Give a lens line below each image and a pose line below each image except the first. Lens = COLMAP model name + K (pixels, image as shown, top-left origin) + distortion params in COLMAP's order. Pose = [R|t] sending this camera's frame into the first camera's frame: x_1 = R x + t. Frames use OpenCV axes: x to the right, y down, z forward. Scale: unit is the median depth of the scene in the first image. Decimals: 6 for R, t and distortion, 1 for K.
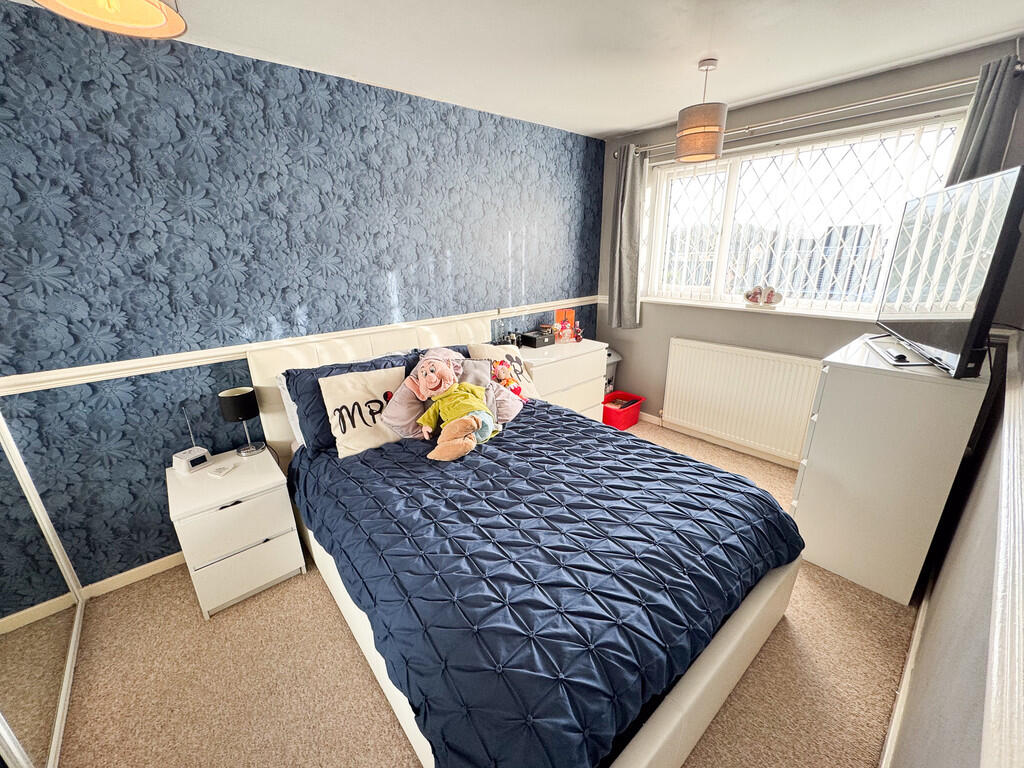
lens RADIAL K [[408.6, 0, 512.4], [0, 408.6, 383.1], [0, 0, 1]] dist [-0.000031, -0.000211]
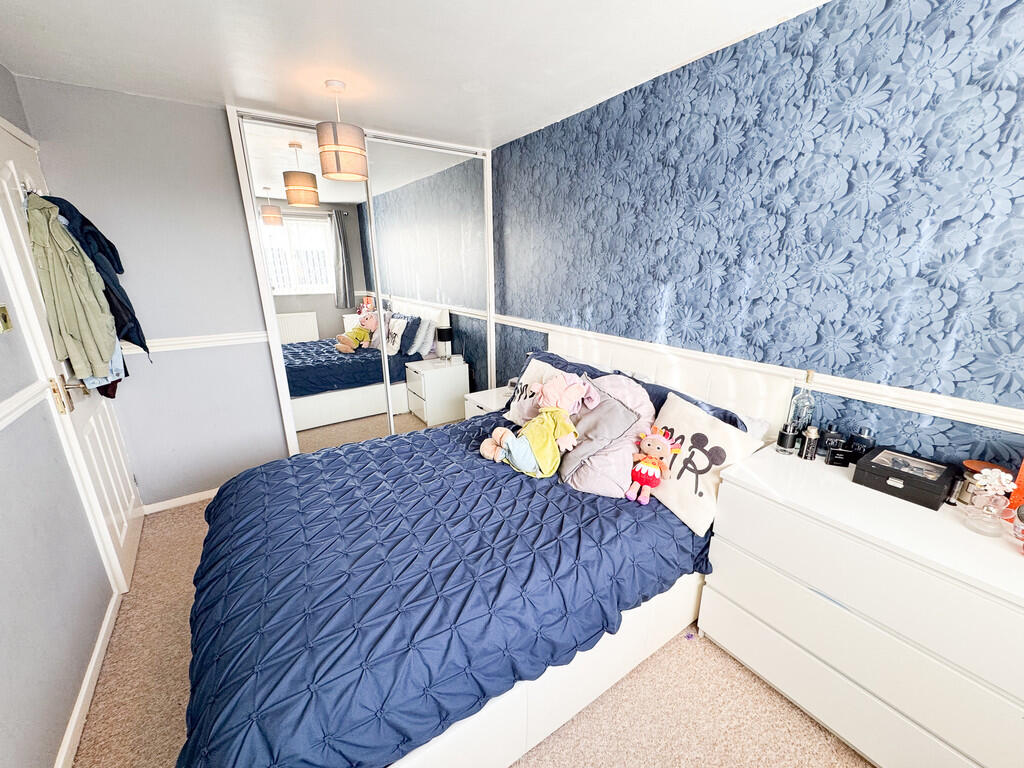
lens RADIAL K [[408.6, 0, 510.7], [0, 408.6, 386.7], [0, 0, 1]] dist [-0.000031, -0.000211]
pose [[-0.126939, 0.305873, -0.943572, 0.634414], [-0.304108, 0.893456, 0.330538, -0.273026], [0.944142, 0.328906, -0.020396, 0.806377]]
